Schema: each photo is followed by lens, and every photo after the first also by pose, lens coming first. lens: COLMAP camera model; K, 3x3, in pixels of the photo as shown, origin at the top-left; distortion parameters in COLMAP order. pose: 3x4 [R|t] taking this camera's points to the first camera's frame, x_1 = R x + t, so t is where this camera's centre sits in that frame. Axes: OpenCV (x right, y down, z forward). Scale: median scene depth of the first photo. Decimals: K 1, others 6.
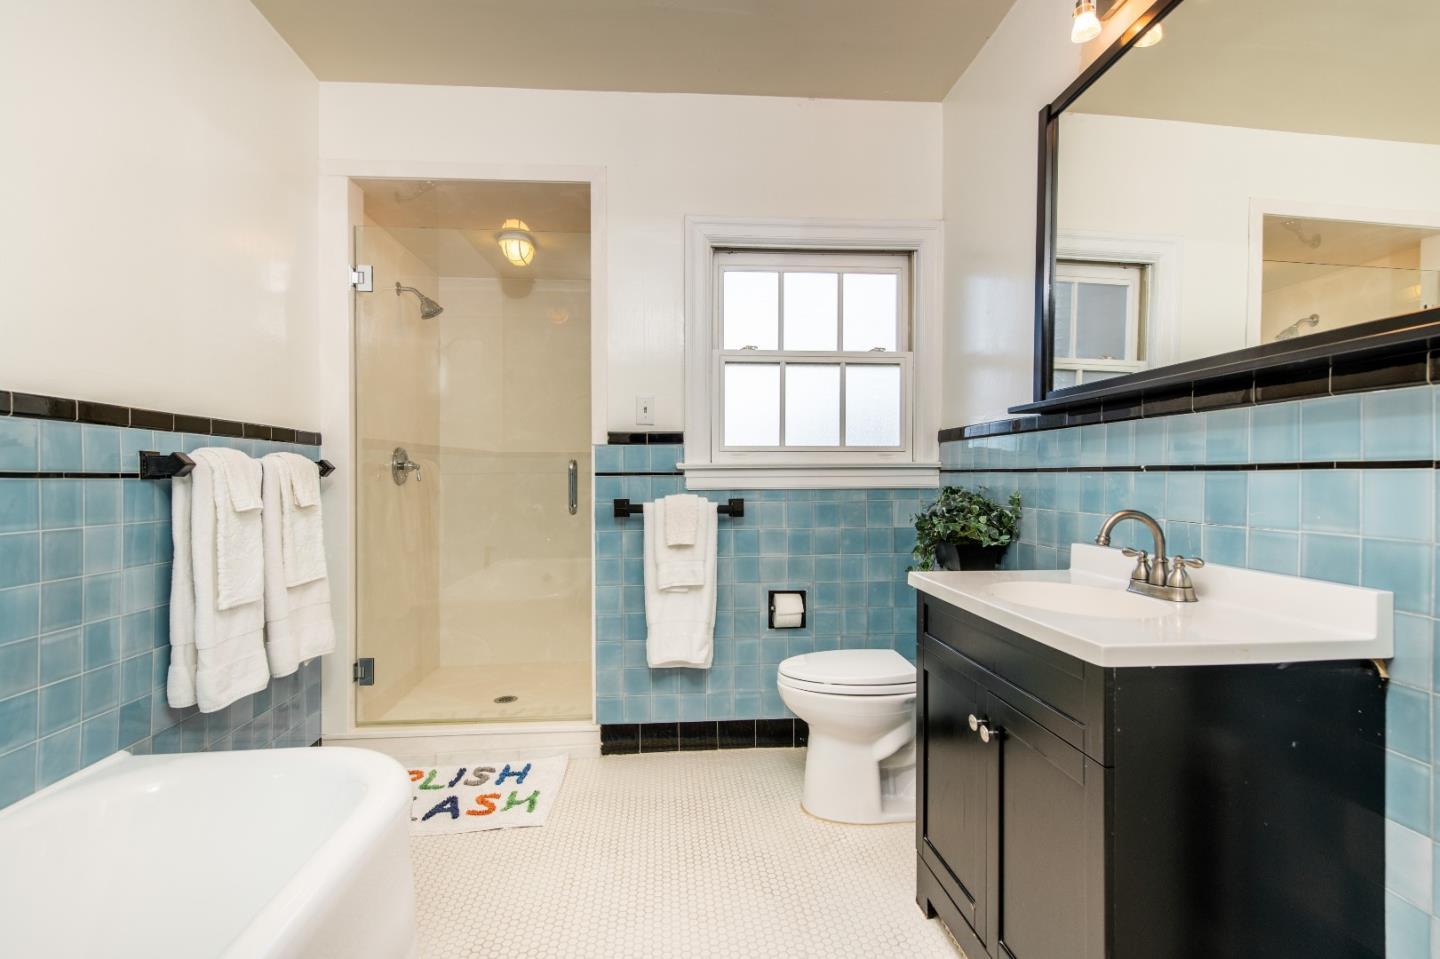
lens RADIAL K [[704.5, 0, 727.3], [0, 704.5, 478.4], [0, 0, 1]] dist [0.004654, -0.001951]
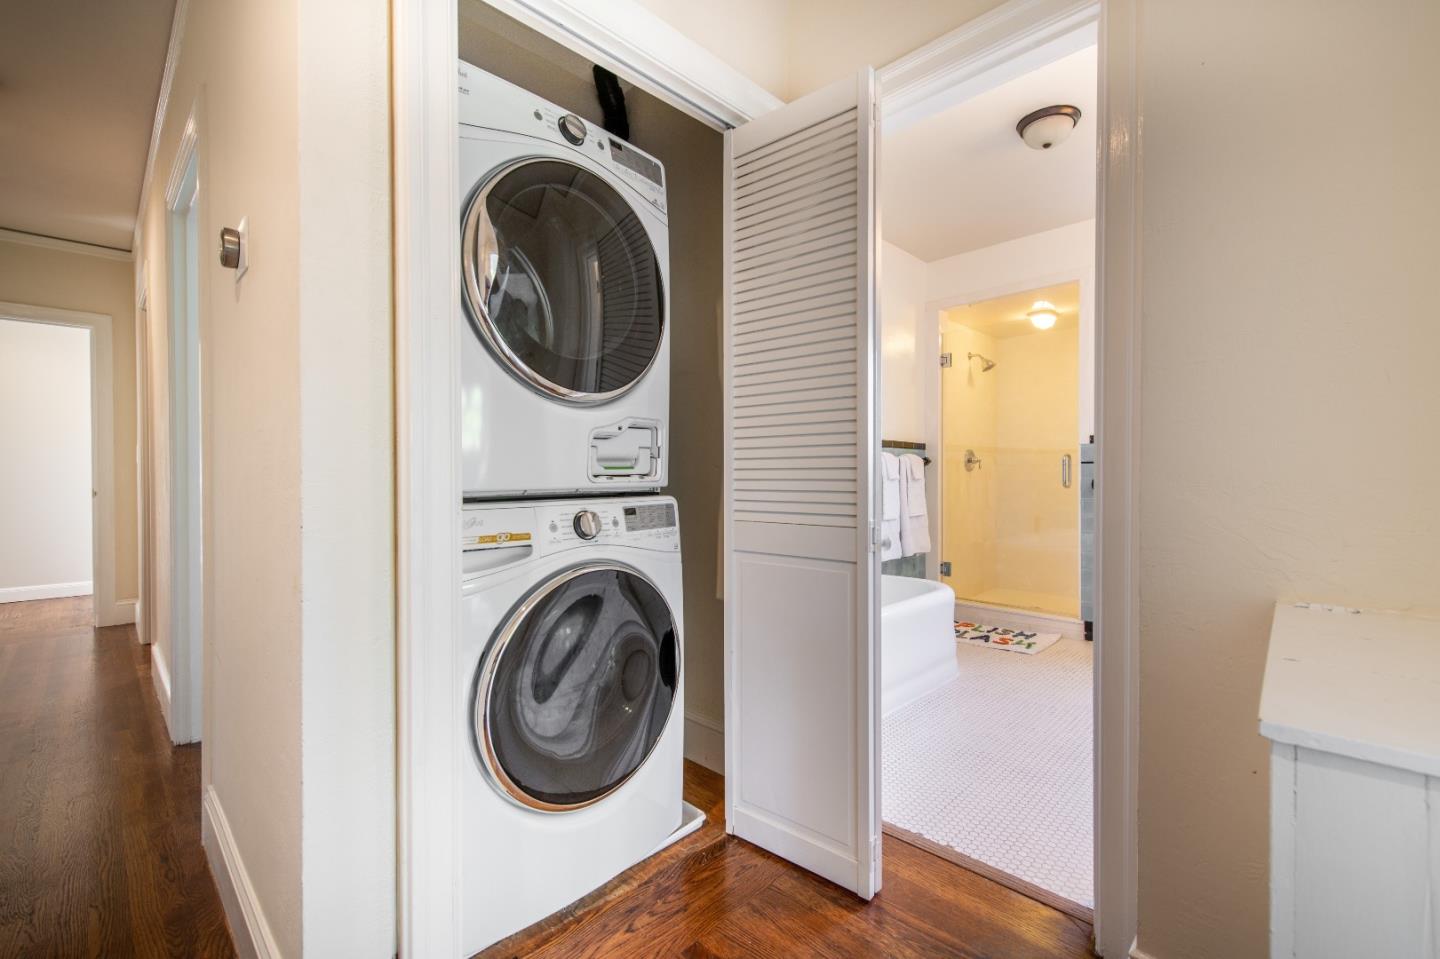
lens RADIAL K [[595.1, 0, 727.6], [0, 595.1, 474.6], [0, 0, 1]] dist [0.014723, -0.000007]
pose [[0.651198, 0.004466, -0.758895, 0.346156], [-0.003963, 0.999989, 0.002484, 0.021535], [0.758898, 0.001390, 0.651209, -0.531758]]
